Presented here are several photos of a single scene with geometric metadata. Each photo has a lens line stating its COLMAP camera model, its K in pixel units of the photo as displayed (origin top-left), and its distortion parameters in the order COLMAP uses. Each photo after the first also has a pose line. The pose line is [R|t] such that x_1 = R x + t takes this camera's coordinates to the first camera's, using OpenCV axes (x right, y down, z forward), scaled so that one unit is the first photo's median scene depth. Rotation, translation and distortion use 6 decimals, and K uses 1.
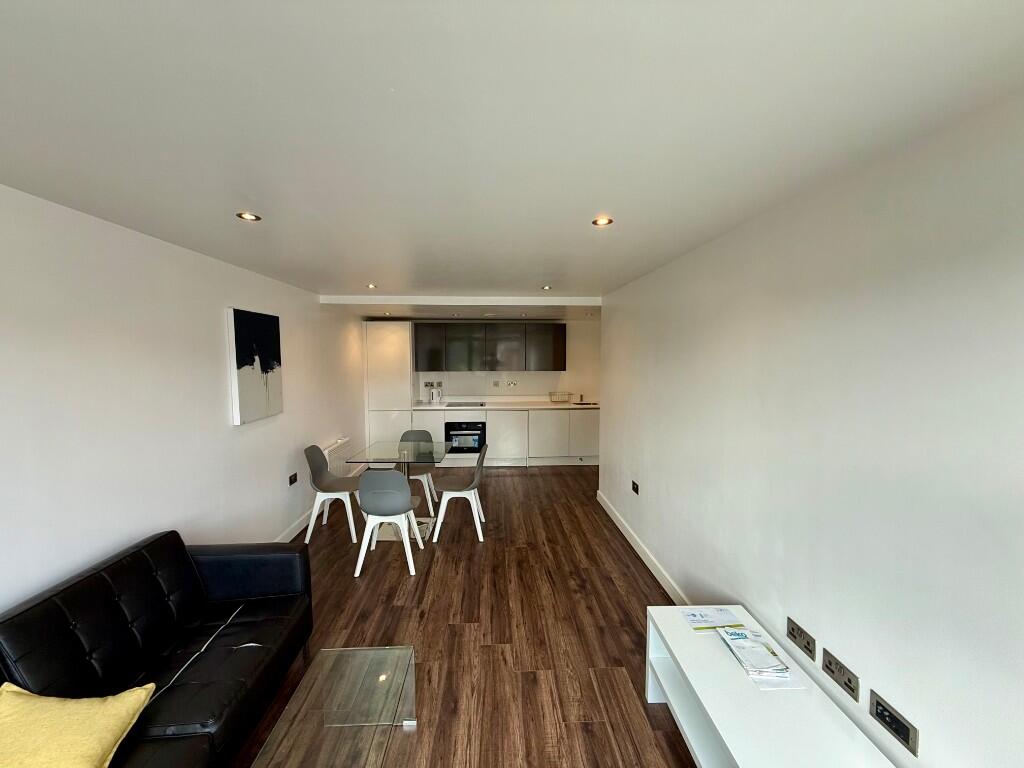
lens RADIAL K [[411.9, 0, 512.5], [0, 411.9, 382.6], [0, 0, 1]] dist [0.005420, -0.000302]
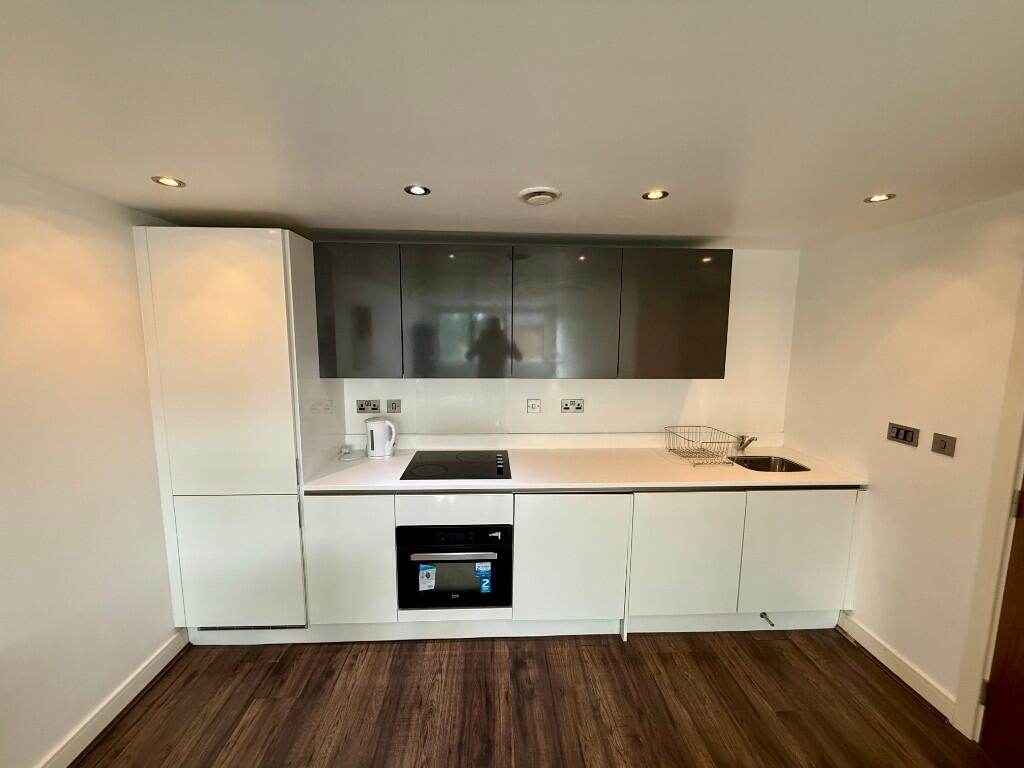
lens RADIAL K [[411.9, 0, 511.6], [0, 411.9, 385.4], [0, 0, 1]] dist [0.005420, -0.000302]
pose [[0.999969, 0.007058, 0.003350, -0.068501], [-0.007224, 0.998584, 0.052714, -0.042881], [-0.002973, -0.052736, 0.998604, 0.655197]]
